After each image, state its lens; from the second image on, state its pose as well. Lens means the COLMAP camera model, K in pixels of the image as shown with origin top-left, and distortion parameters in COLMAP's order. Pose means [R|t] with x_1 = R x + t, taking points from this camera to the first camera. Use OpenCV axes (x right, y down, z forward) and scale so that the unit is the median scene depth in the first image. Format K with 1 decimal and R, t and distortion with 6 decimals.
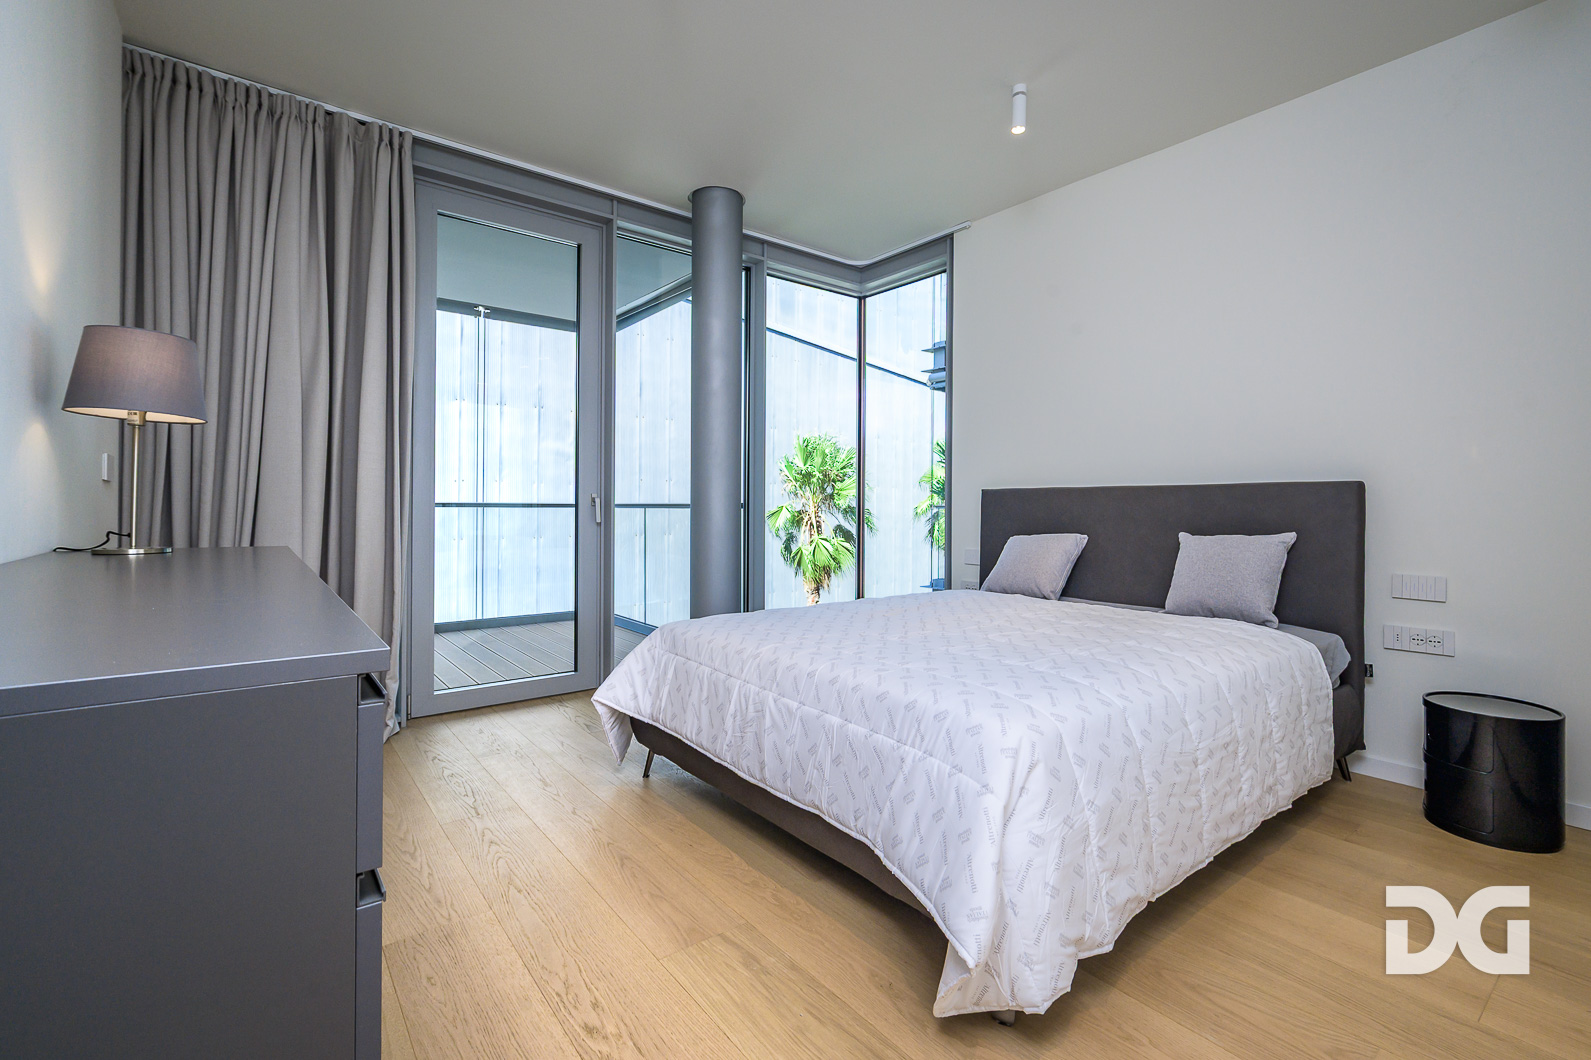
lens RADIAL K [[690.8, 0, 806.0], [0, 690.8, 538.8], [0, 0, 1]] dist [0.003498, 0.000494]
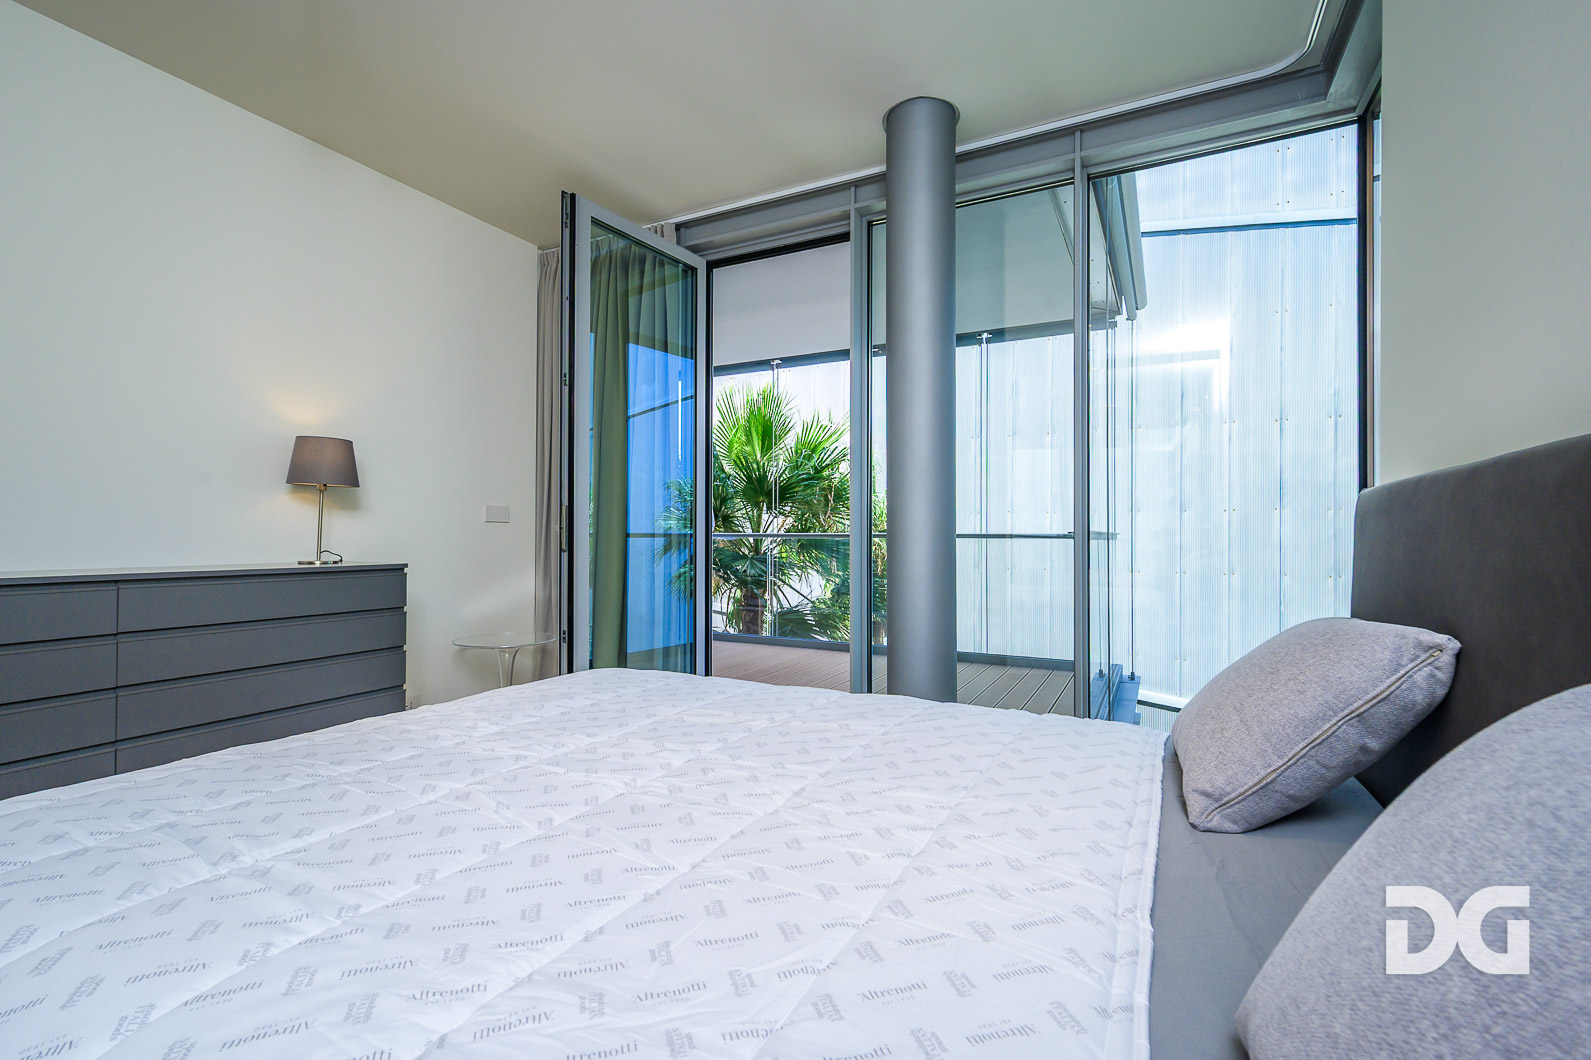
lens RADIAL K [[690.8, 0, 804.7], [0, 690.8, 536.7], [0, 0, 1]] dist [0.003498, 0.000494]
pose [[0.404907, 0.002111, -0.914355, 0.323397], [-0.047297, 0.998707, -0.018639, -0.017981], [0.913134, 0.050794, 0.404484, 0.387145]]
